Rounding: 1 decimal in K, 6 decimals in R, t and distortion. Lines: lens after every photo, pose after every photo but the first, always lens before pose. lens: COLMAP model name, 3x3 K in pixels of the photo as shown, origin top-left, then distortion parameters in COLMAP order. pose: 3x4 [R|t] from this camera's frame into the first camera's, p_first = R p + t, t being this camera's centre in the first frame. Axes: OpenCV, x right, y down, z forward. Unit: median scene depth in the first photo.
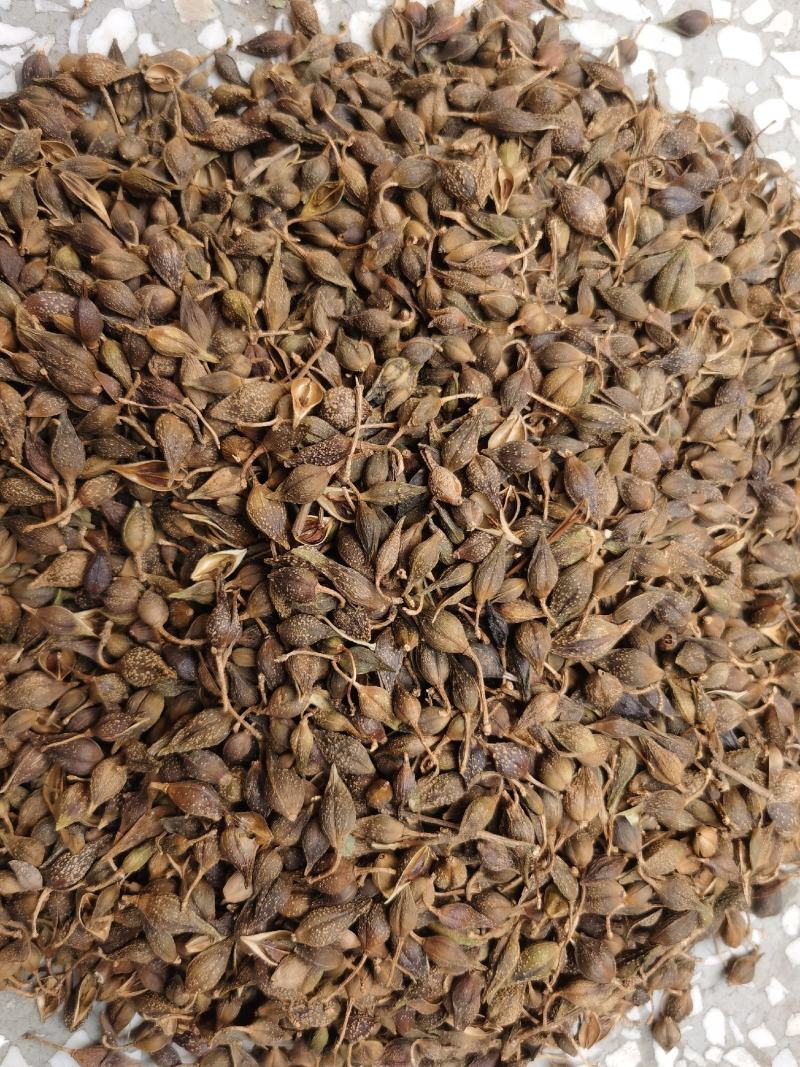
lens RADIAL K [[838.1, 0, 374.5], [0, 838.1, 506.9], [0, 0, 1]] dist [-0.000548, -0.064356]
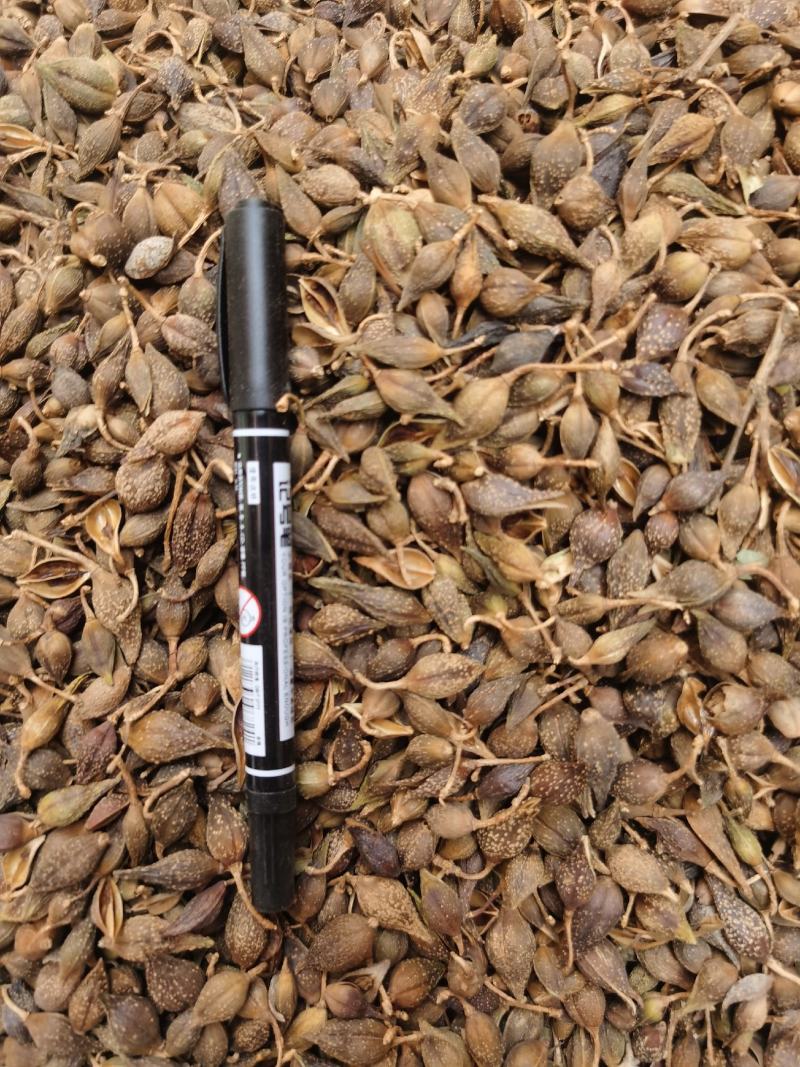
lens RADIAL K [[838.1, 0, 373.1], [0, 838.1, 524.5], [0, 0, 1]] dist [-0.000548, -0.064356]
pose [[0.102300, -0.994751, -0.002052, -0.030430], [0.994318, 0.102316, -0.029390, 0.077995], [0.029446, 0.000966, 0.999566, 0.222420]]
